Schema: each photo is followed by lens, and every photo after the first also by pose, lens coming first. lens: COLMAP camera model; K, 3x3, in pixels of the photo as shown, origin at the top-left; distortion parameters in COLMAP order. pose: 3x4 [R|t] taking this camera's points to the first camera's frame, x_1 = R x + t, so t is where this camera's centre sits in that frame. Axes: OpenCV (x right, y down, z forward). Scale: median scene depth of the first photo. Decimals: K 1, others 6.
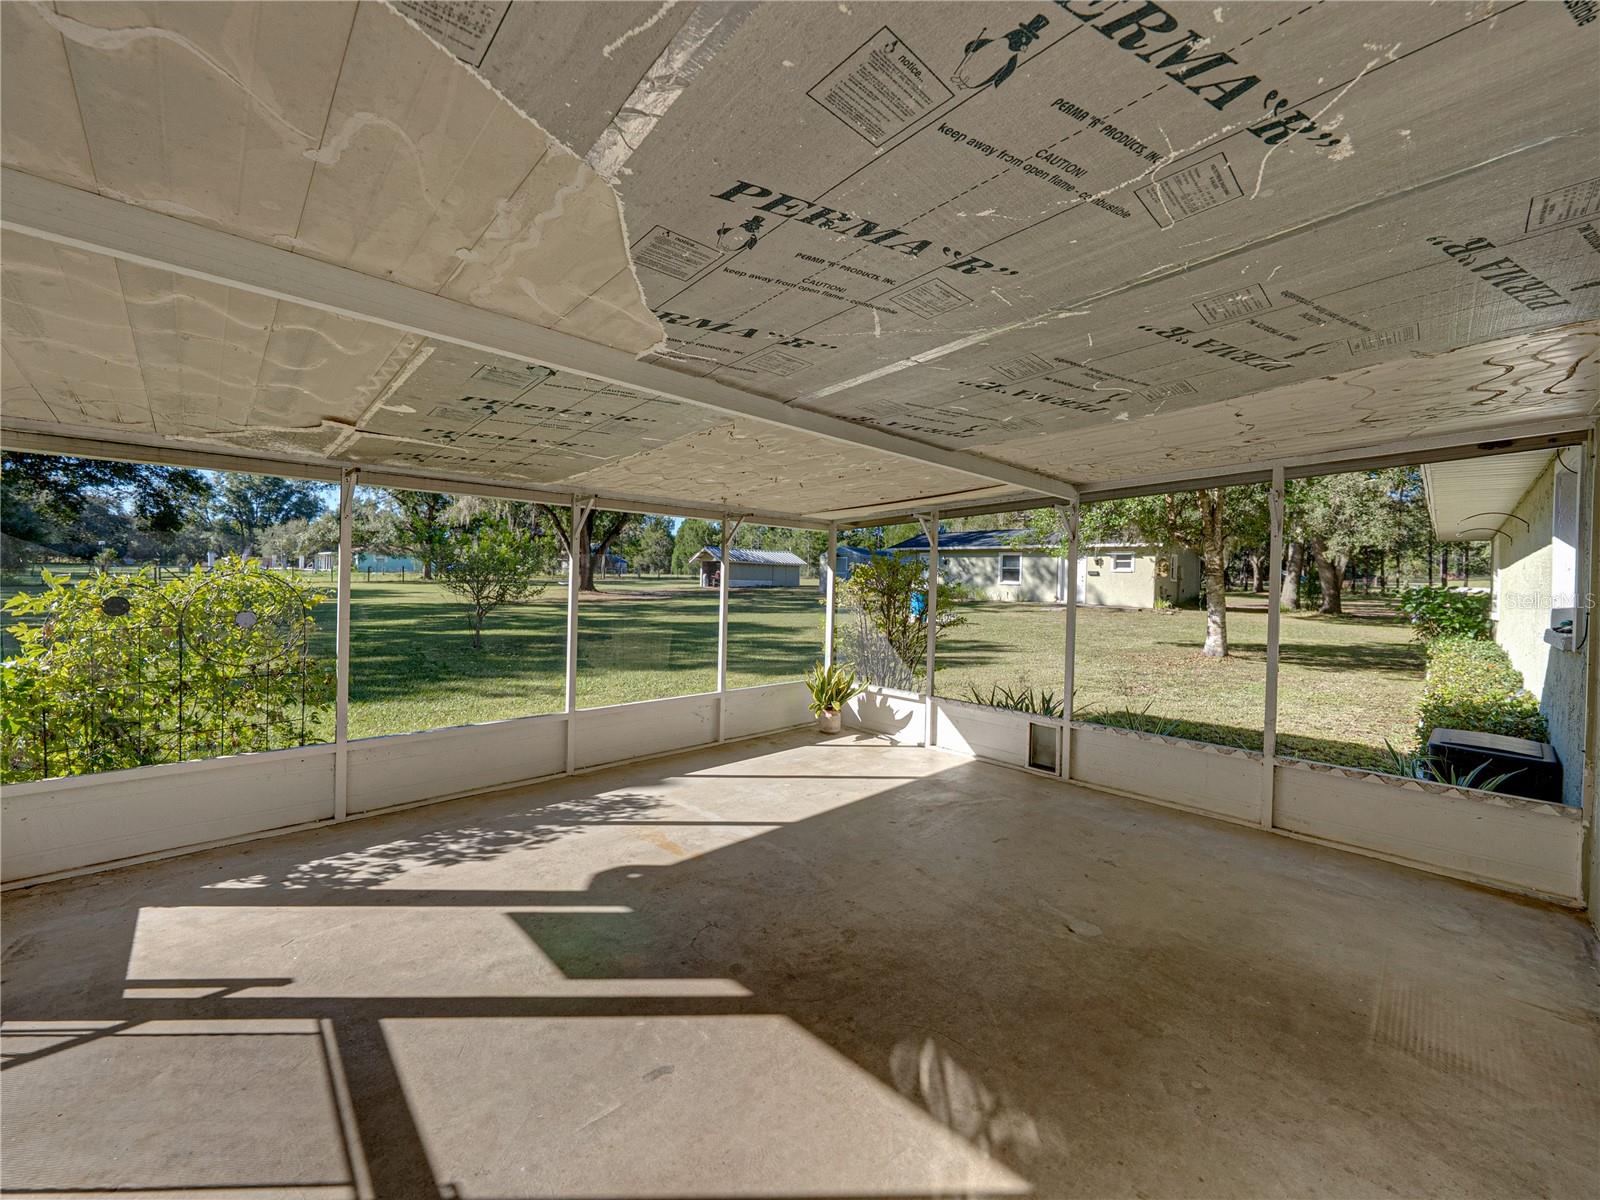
lens RADIAL K [[622.9, 0, 791.7], [0, 622.9, 585.3], [0, 0, 1]] dist [-0.001650, -0.000075]
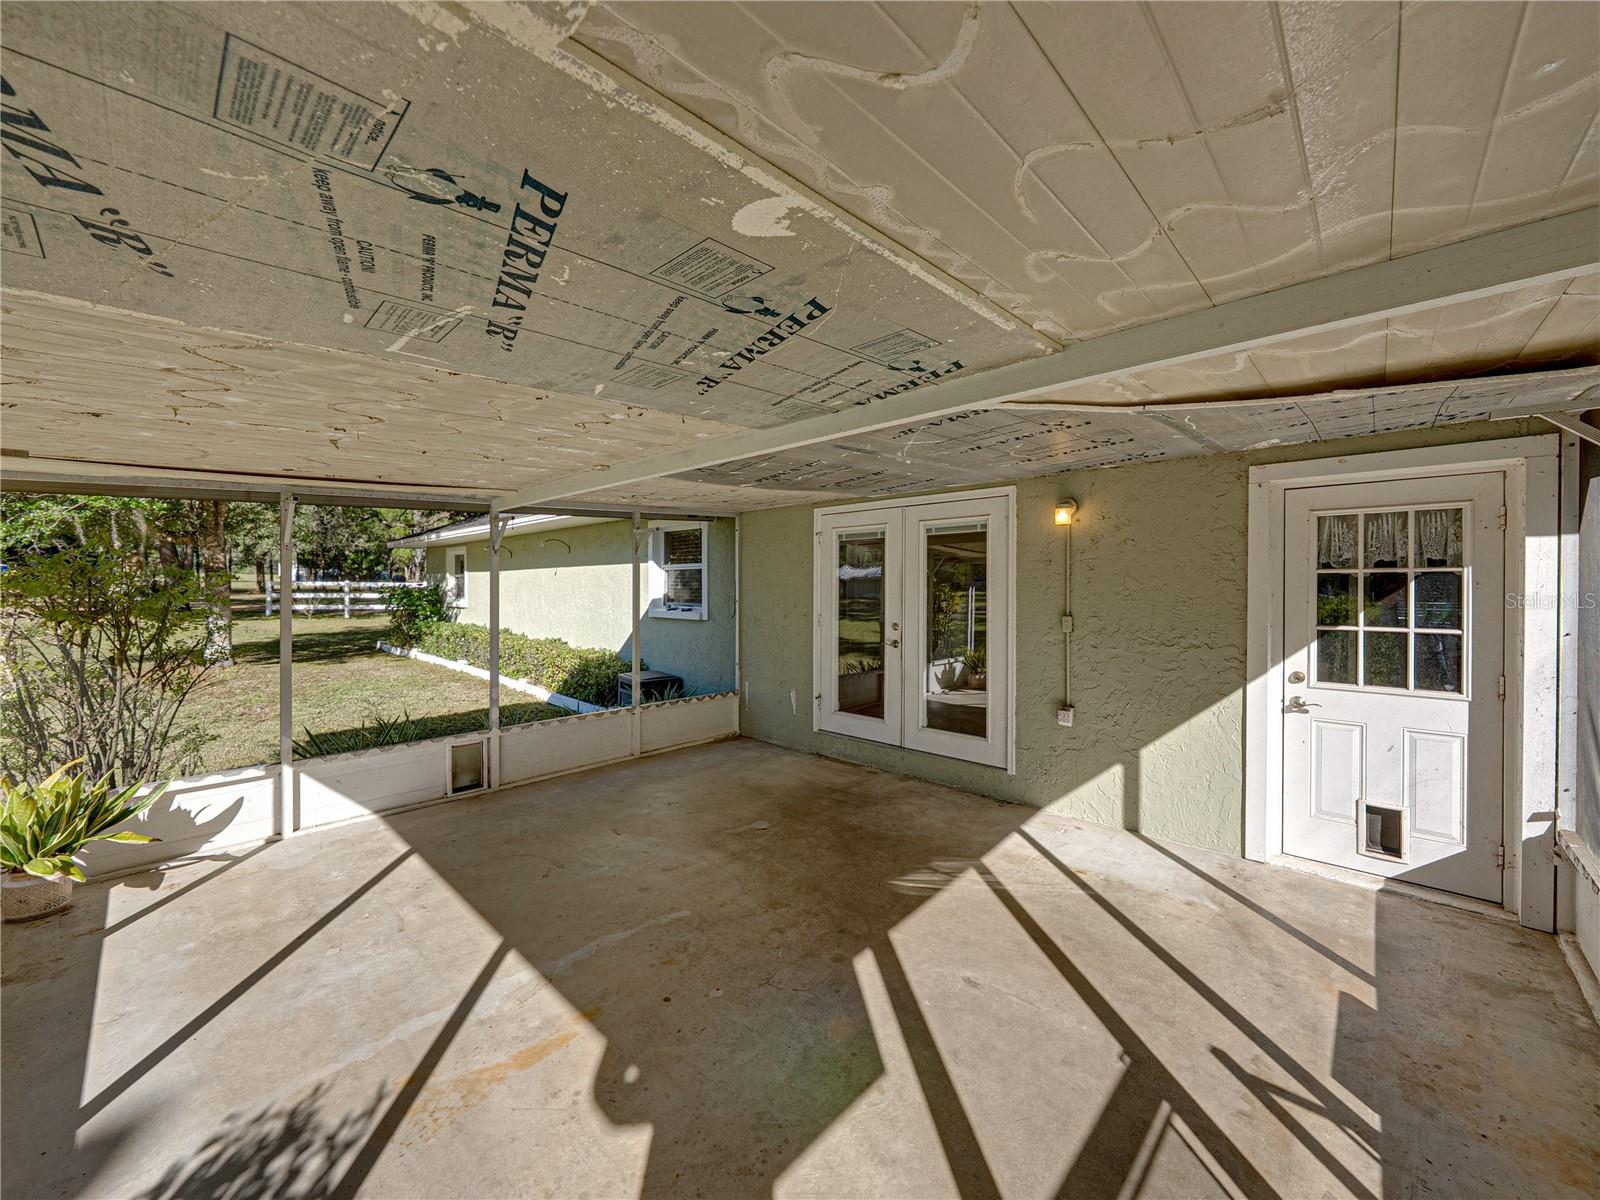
lens RADIAL K [[622.9, 0, 801.5], [0, 622.9, 594.5], [0, 0, 1]] dist [-0.001650, -0.000075]
pose [[-0.059630, -0.034304, 0.997631, -0.823652], [0.004788, 0.999388, 0.034651, -0.046965], [-0.998209, 0.006843, -0.059430, 0.798377]]
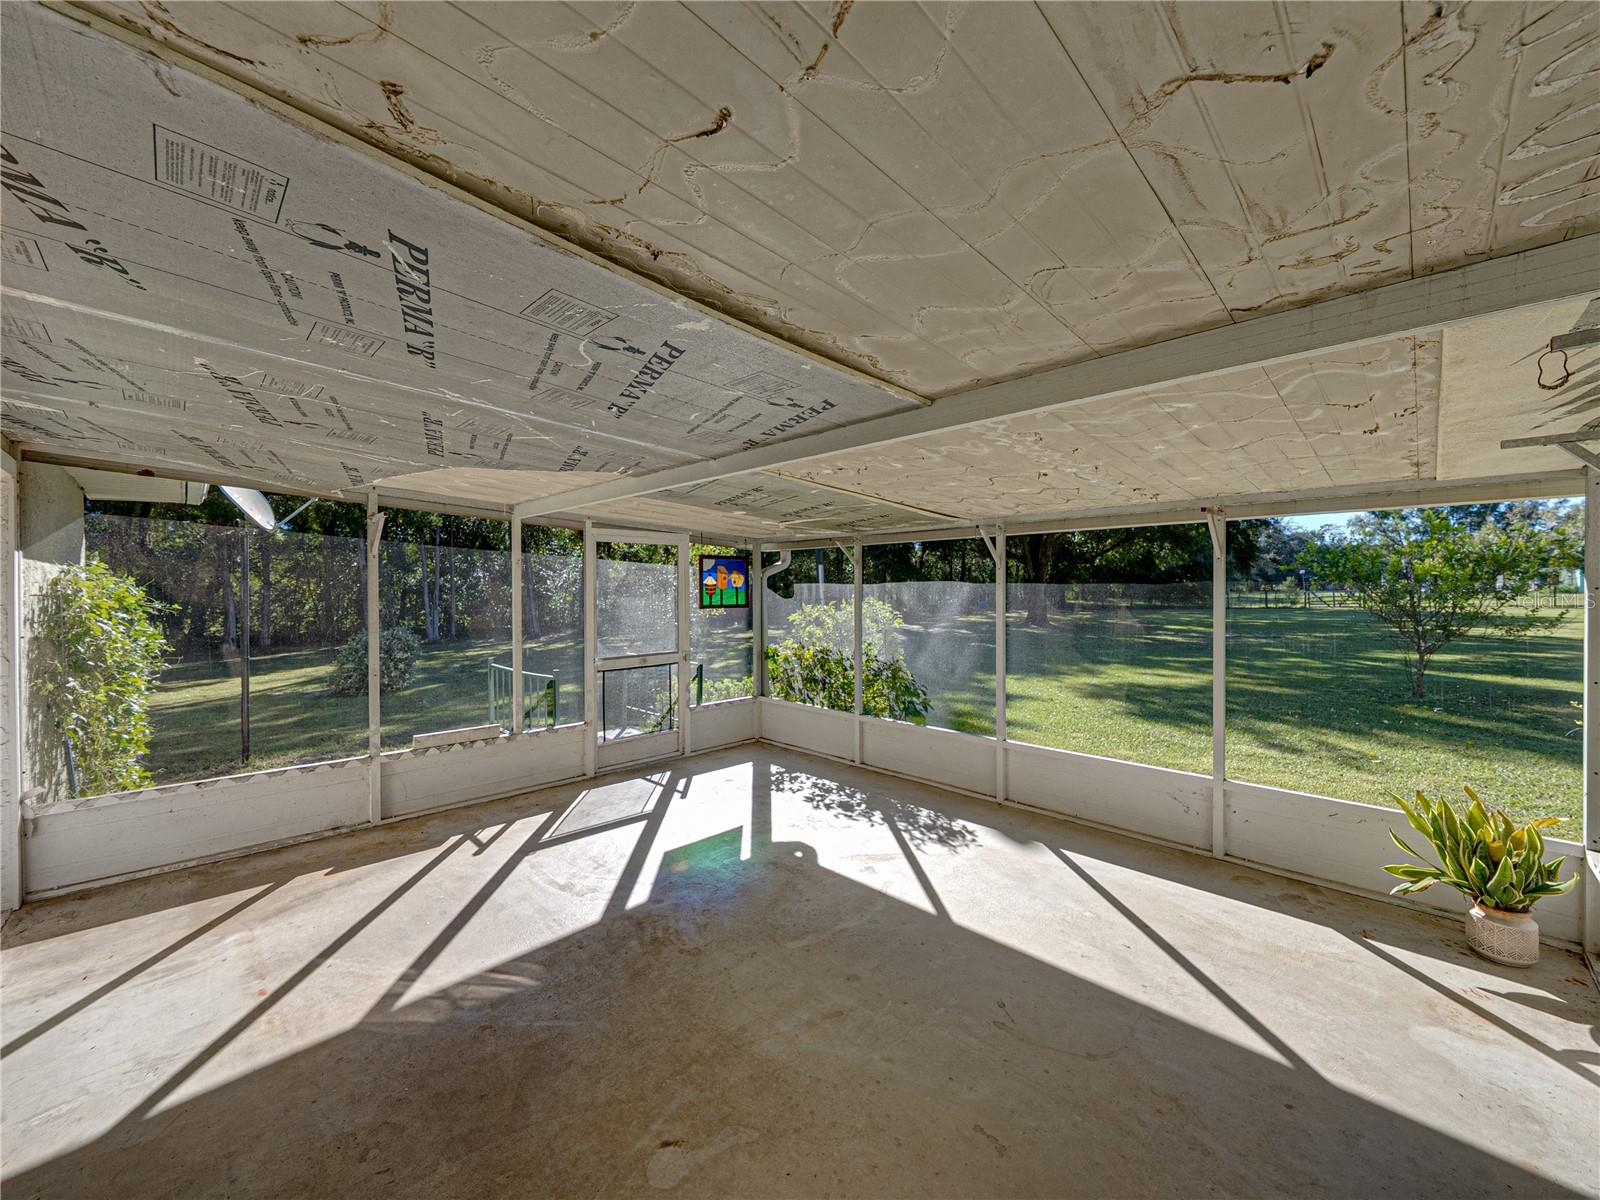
lens RADIAL K [[622.9, 0, 798.9], [0, 622.9, 594.9], [0, 0, 1]] dist [-0.001650, -0.000075]
pose [[0.024284, -0.016469, -0.999569, 0.903522], [-0.006475, 0.999841, -0.016631, -0.018663], [0.999684, 0.006876, 0.024173, 0.899196]]
